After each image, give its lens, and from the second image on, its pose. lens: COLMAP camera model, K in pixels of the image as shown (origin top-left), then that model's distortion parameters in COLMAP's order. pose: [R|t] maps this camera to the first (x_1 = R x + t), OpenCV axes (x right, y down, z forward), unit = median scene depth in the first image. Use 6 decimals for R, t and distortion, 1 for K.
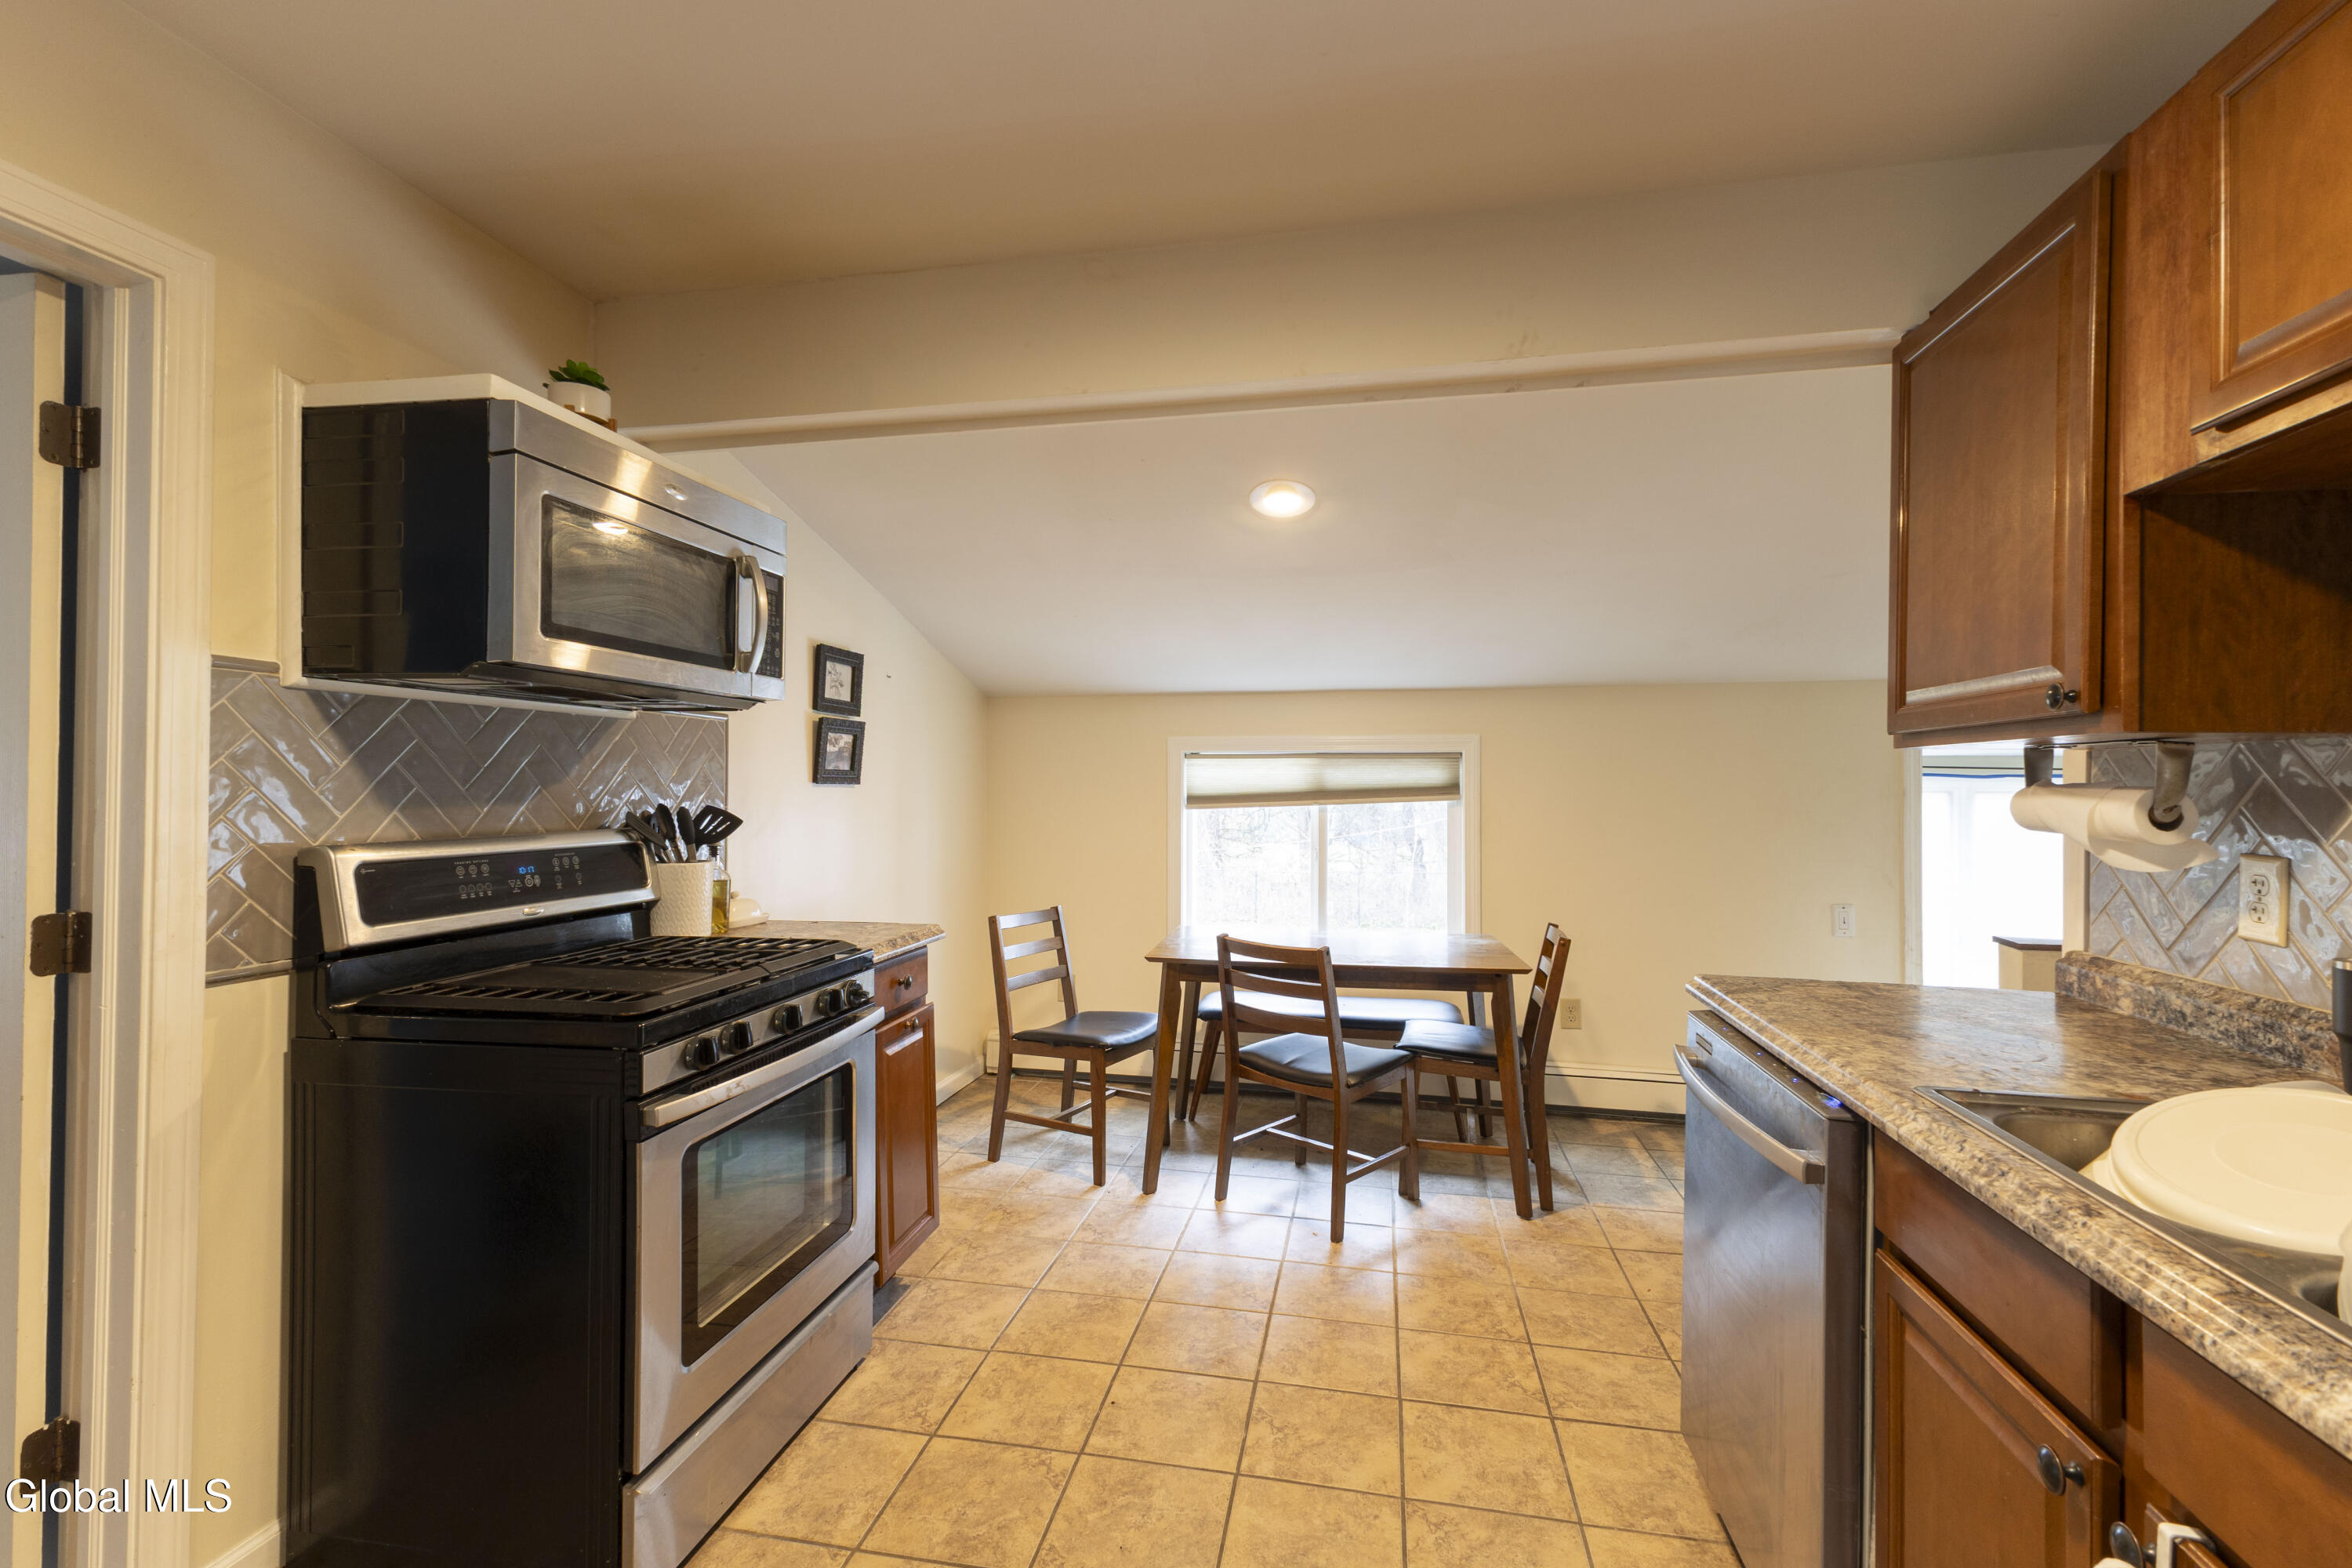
lens RADIAL K [[1020.6, 0, 1174.0], [0, 1020.6, 786.3], [0, 0, 1]] dist [0.011919, -0.003120]
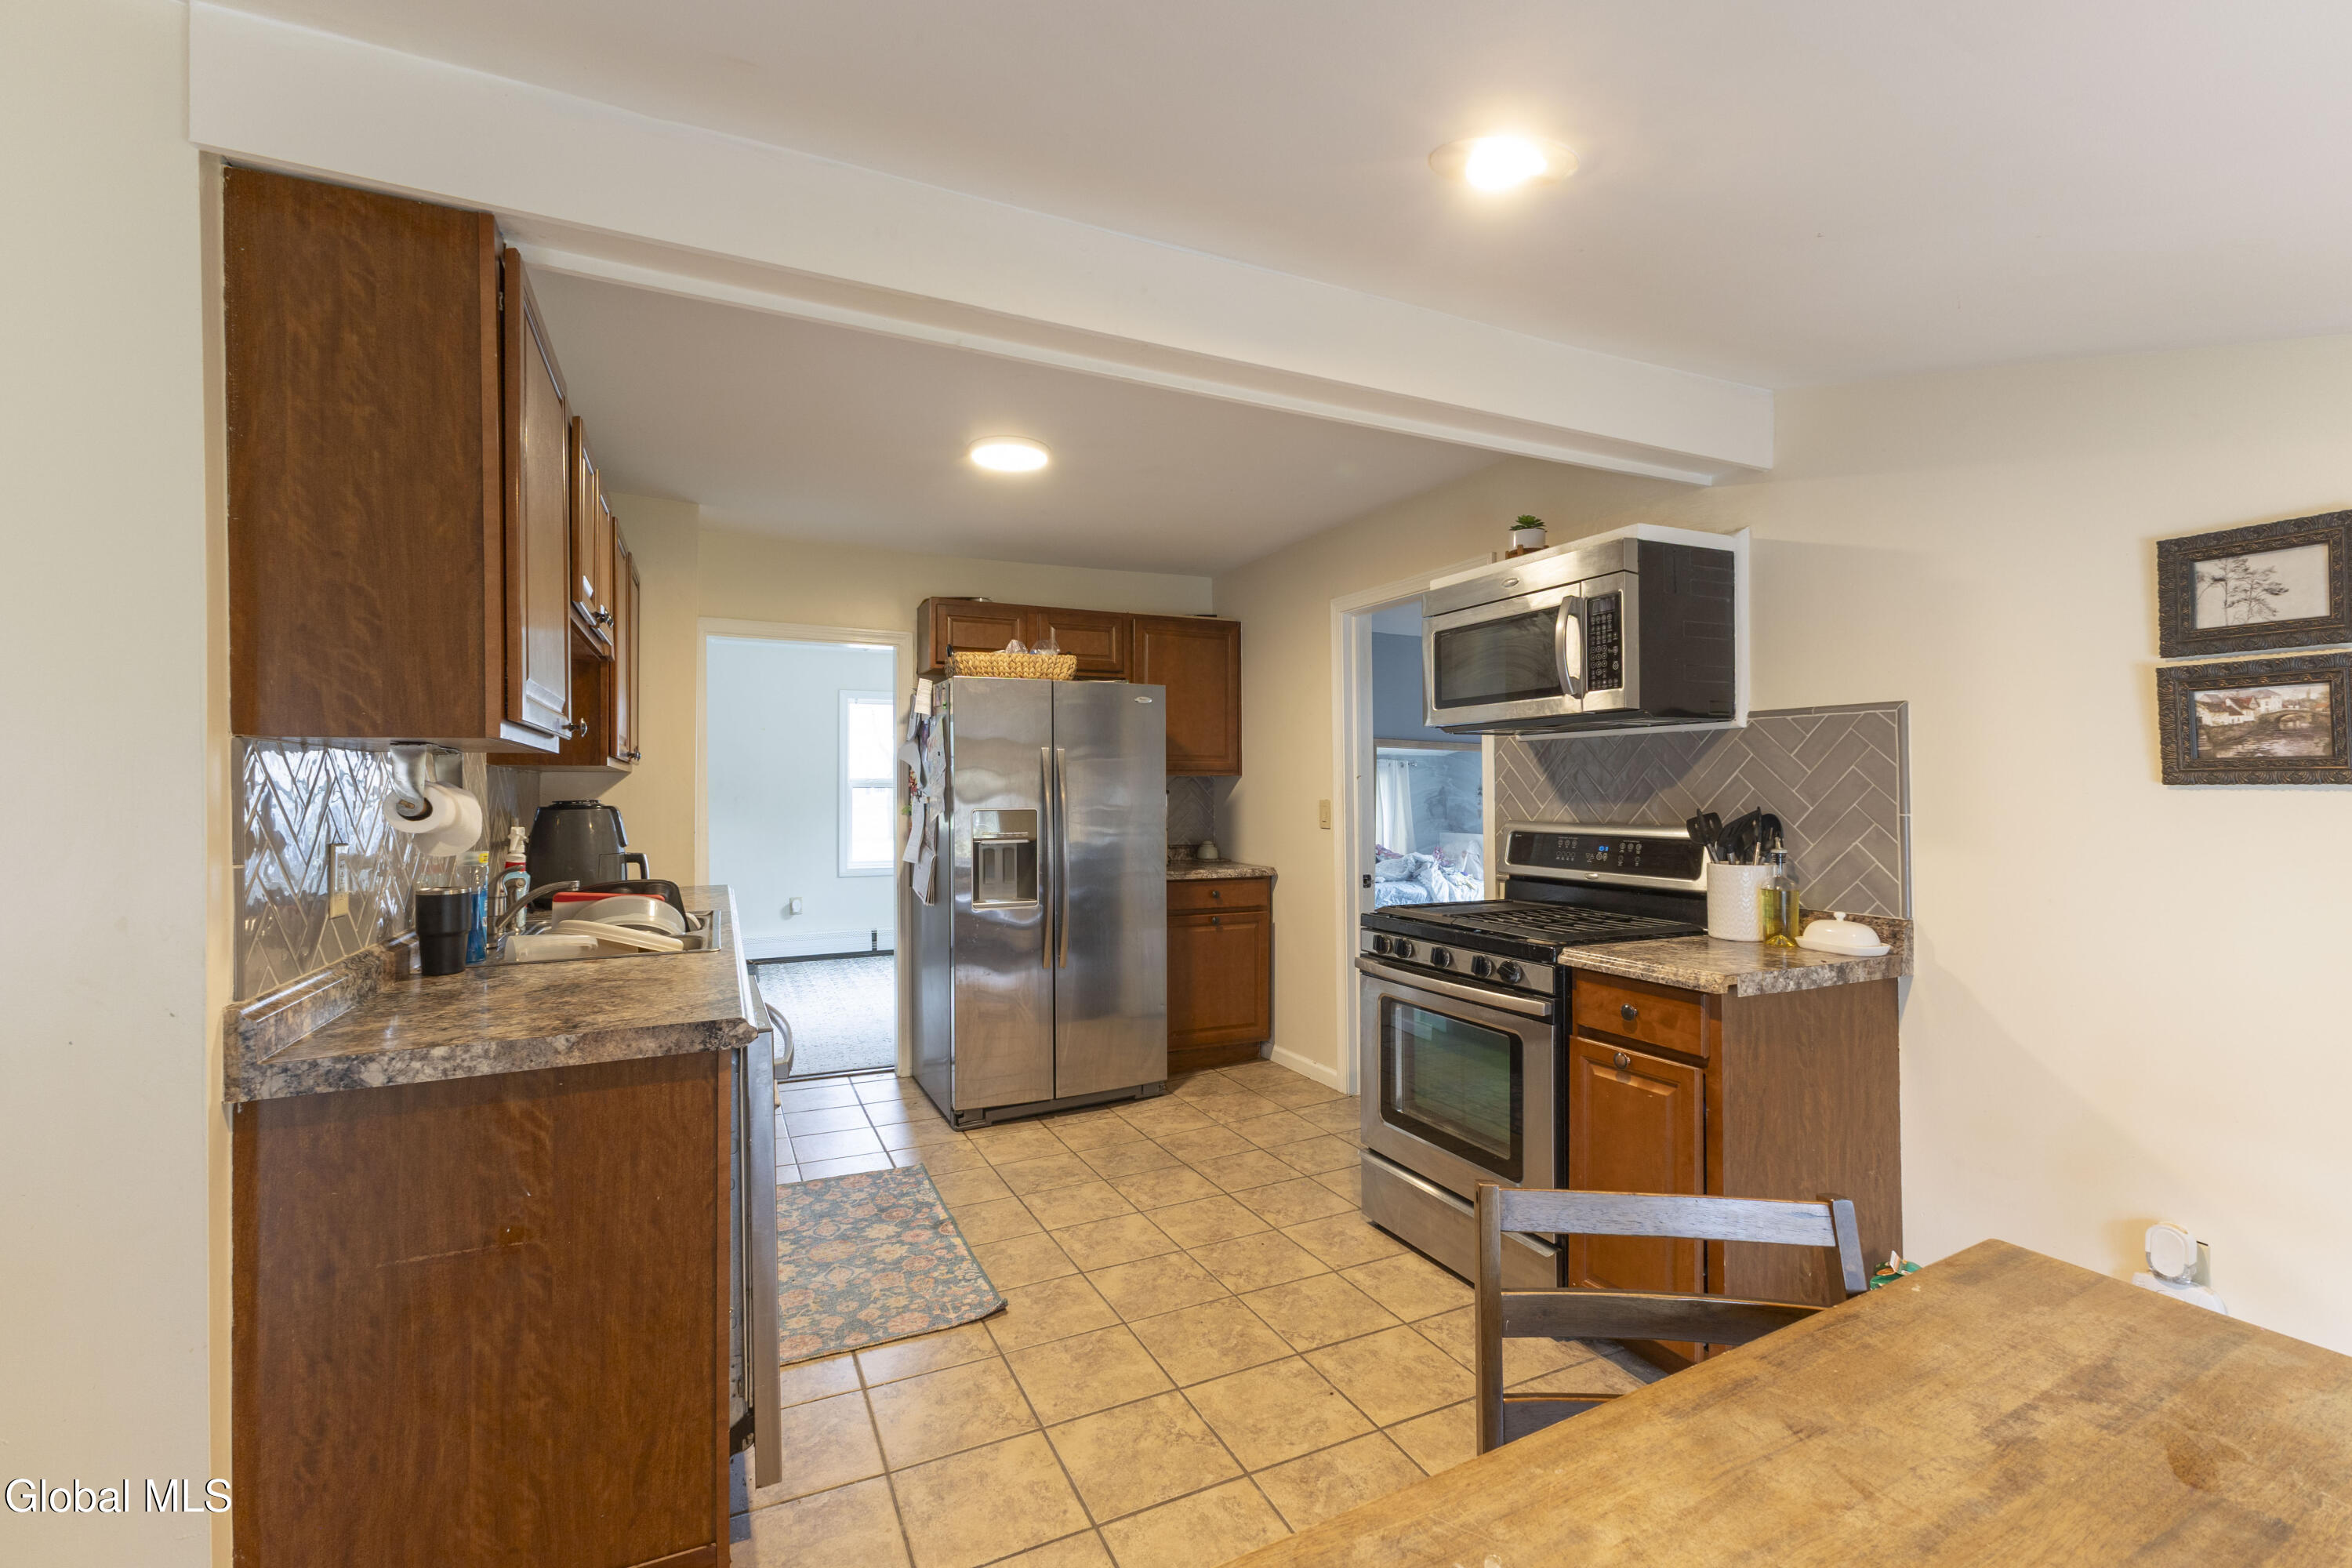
lens RADIAL K [[1020.6, 0, 1191.0], [0, 1020.6, 783.2], [0, 0, 1]] dist [0.011919, -0.003120]
pose [[-0.795826, -0.006541, -0.605491, 0.486564], [-0.000762, 0.999952, -0.009800, 0.003058], [0.605526, -0.007338, -0.795792, 1.251692]]
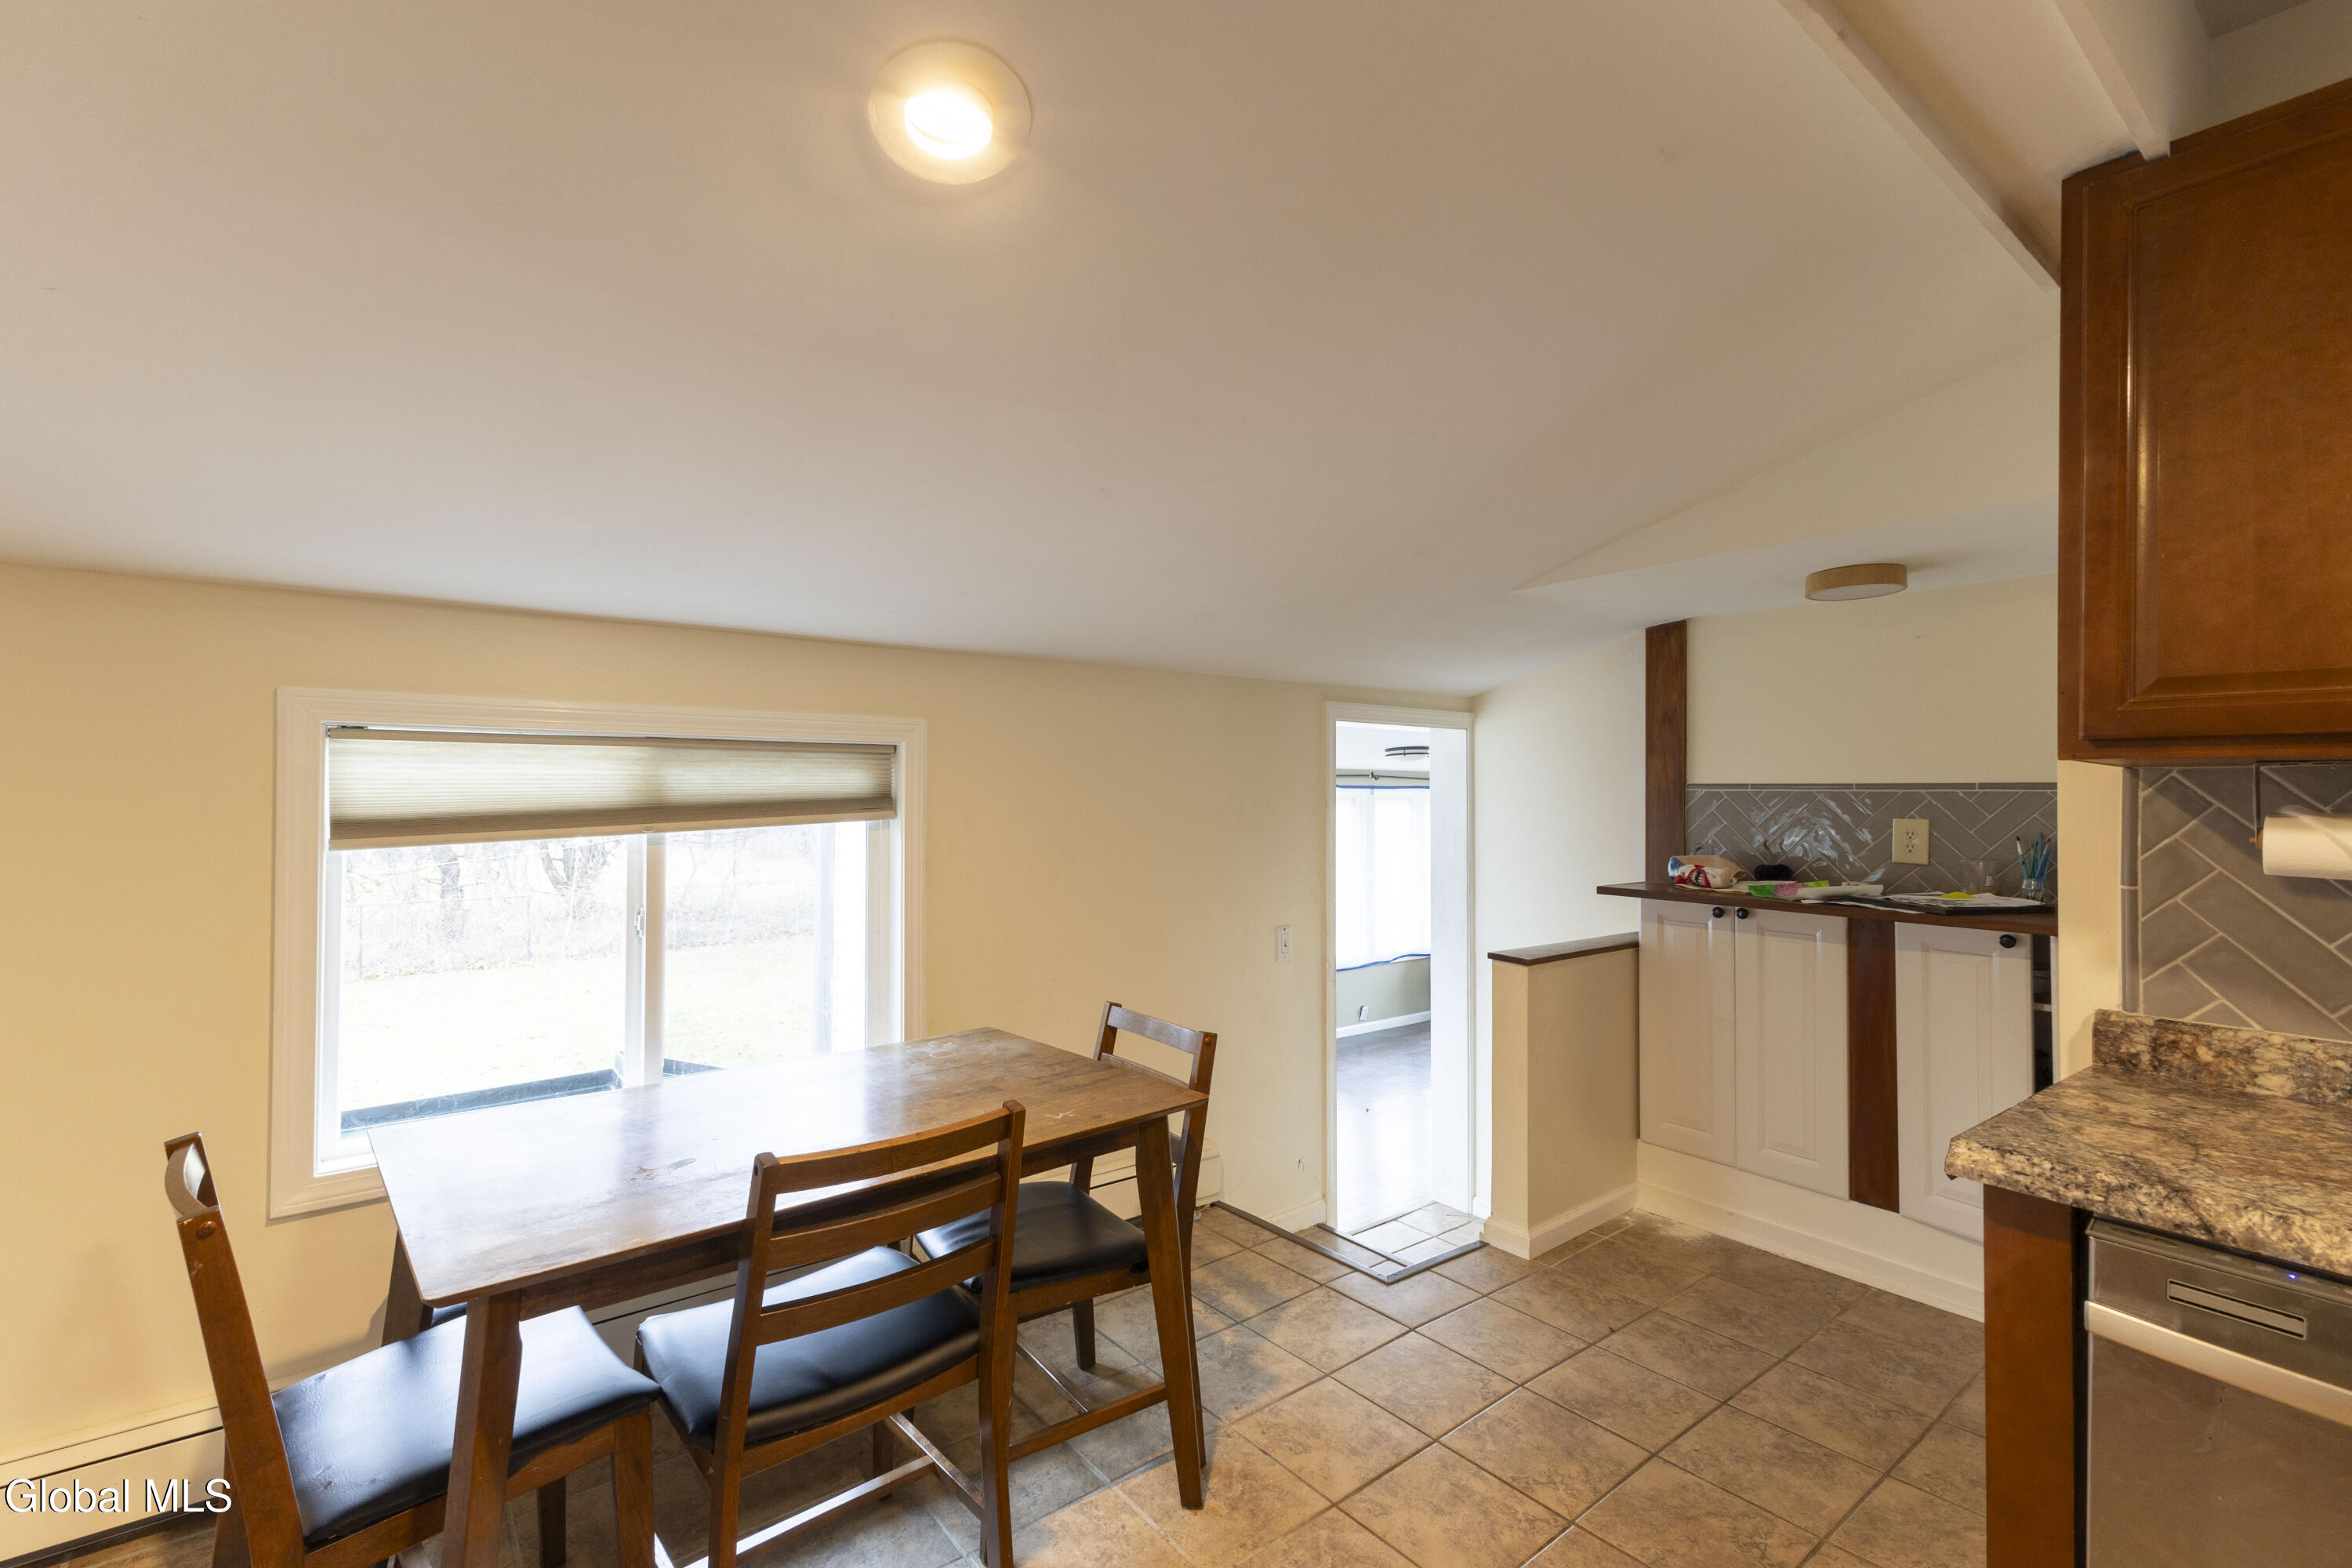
lens RADIAL K [[1020.6, 0, 1171.9], [0, 1020.6, 783.9], [0, 0, 1]] dist [0.011919, -0.003120]
pose [[0.644955, 0.005746, 0.764199, -0.145456], [-0.003788, 0.999983, -0.004321, -0.009147], [-0.764211, -0.000108, 0.644966, 0.647531]]
